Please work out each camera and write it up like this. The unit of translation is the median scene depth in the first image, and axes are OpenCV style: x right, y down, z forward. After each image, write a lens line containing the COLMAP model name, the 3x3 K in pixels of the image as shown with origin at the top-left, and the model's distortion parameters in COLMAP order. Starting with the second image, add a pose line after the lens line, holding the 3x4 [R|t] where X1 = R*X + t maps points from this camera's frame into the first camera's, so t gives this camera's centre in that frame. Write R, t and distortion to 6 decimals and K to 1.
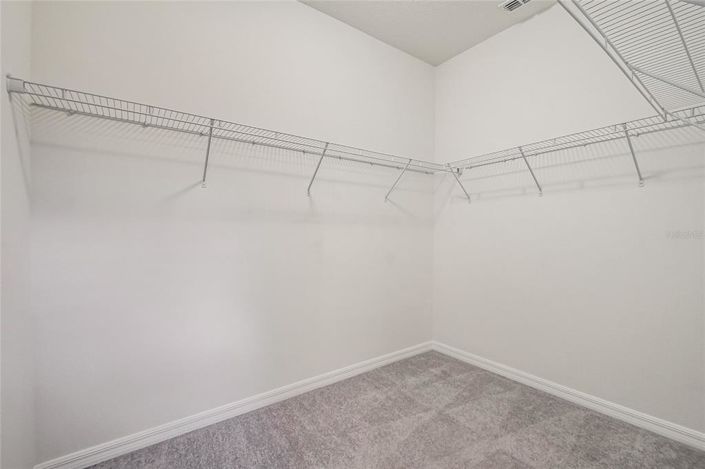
lens RADIAL K [[311.2, 0, 352.5], [0, 311.2, 234.5], [0, 0, 1]] dist [0.002363, -0.016745]
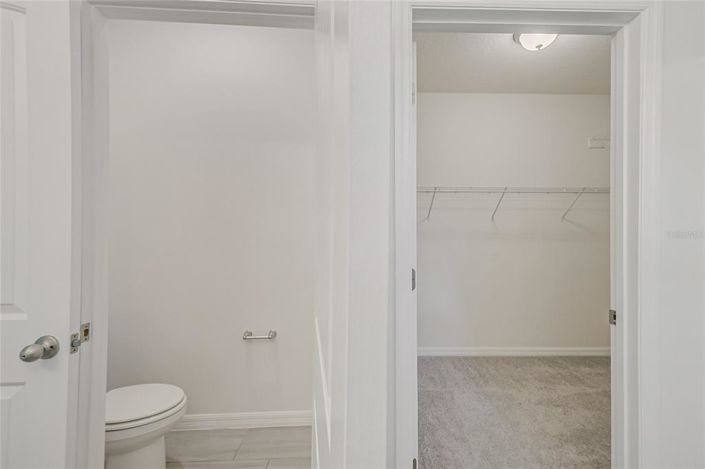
lens RADIAL K [[311.2, 0, 352.5], [0, 311.2, 234.5], [0, 0, 1]] dist [0.002363, -0.016745]
pose [[0.834745, -0.005455, -0.550610, 0.109399], [-0.006212, 0.999794, -0.019323, -0.028682], [0.550602, 0.019550, 0.834539, -0.572406]]
